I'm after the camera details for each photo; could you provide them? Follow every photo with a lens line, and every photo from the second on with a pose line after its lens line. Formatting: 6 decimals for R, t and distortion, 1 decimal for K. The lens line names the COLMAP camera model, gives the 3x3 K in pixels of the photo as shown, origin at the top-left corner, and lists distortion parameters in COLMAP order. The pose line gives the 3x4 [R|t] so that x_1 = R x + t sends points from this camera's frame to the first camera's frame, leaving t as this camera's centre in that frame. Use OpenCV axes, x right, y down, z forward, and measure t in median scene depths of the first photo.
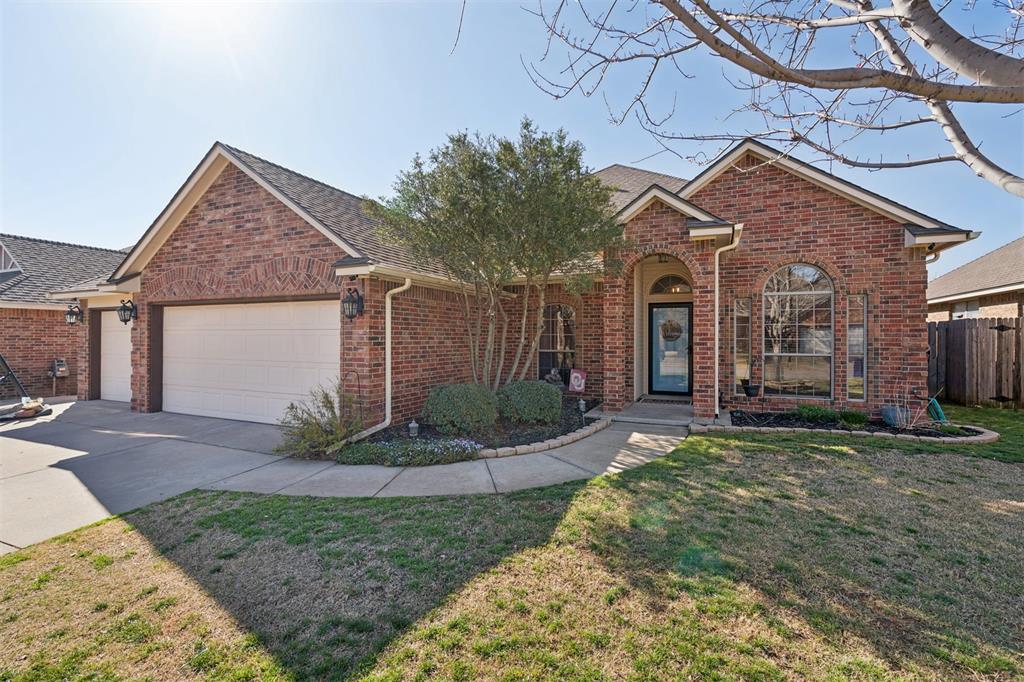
lens RADIAL K [[464.8, 0, 511.7], [0, 464.8, 335.6], [0, 0, 1]] dist [-0.007619, 0.002471]
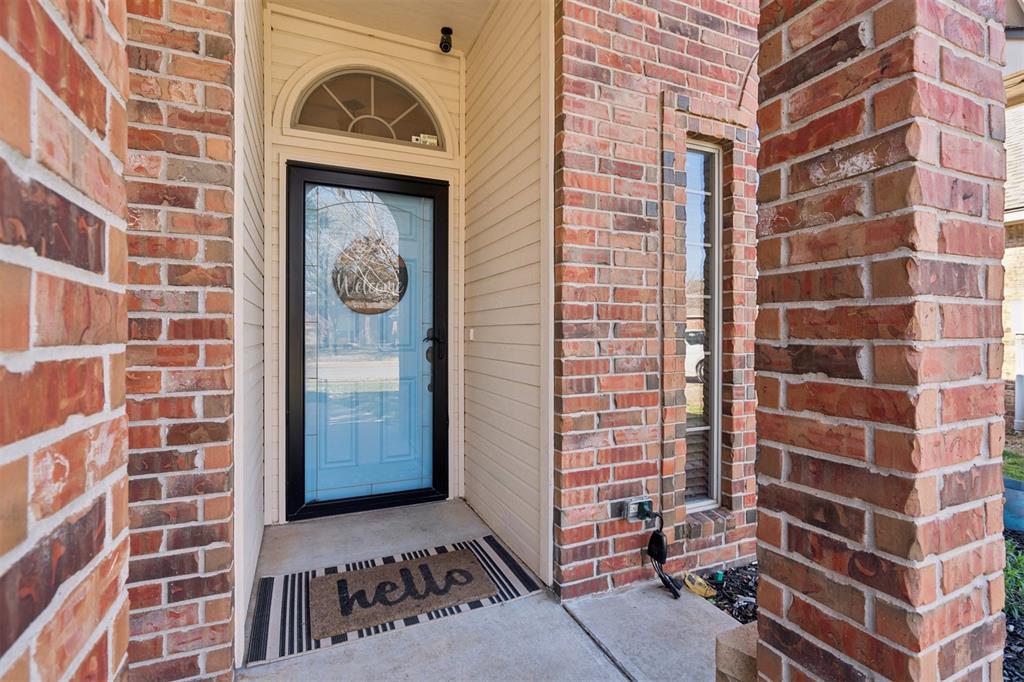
lens RADIAL K [[464.8, 0, 512.4], [0, 464.8, 335.7], [0, 0, 1]] dist [-0.007619, 0.002471]
pose [[0.665948, -0.005235, 0.745980, 0.246458], [-0.001060, 0.999968, 0.007963, 0.029994], [-0.745998, -0.006094, 0.665921, 0.972545]]
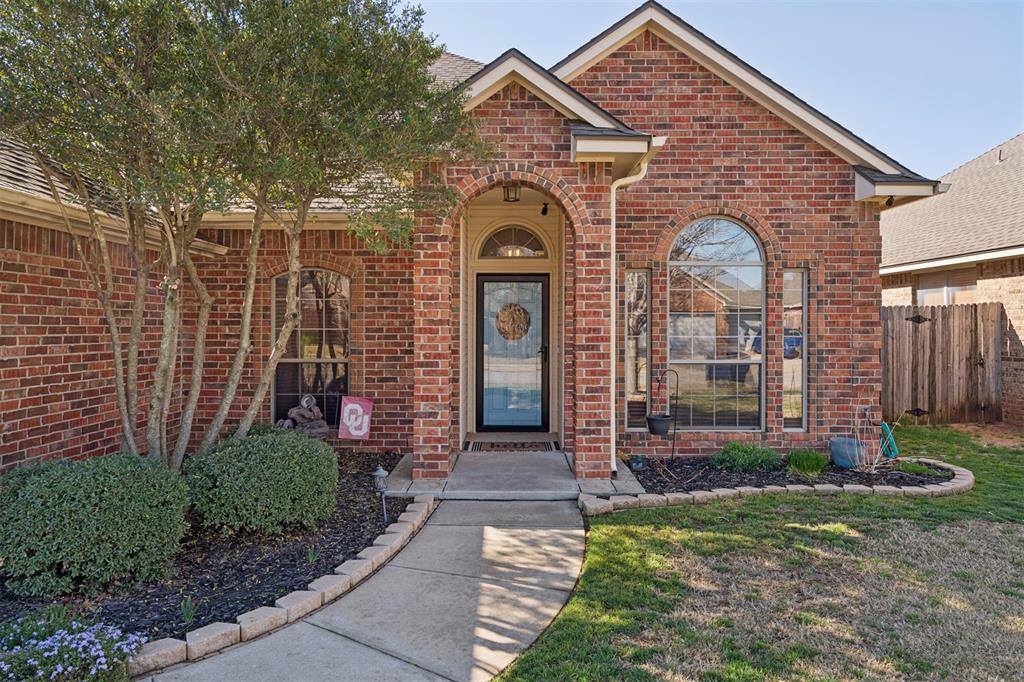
lens RADIAL K [[688.4, 0, 515.4], [0, 688.4, 320.7], [0, 0, 1]] dist [0.008289, 0.000745]
pose [[0.911796, 0.001624, 0.410640, -0.013977], [-0.000721, 0.999997, -0.002353, -0.012131], [-0.410642, 0.001850, 0.911795, 0.269943]]
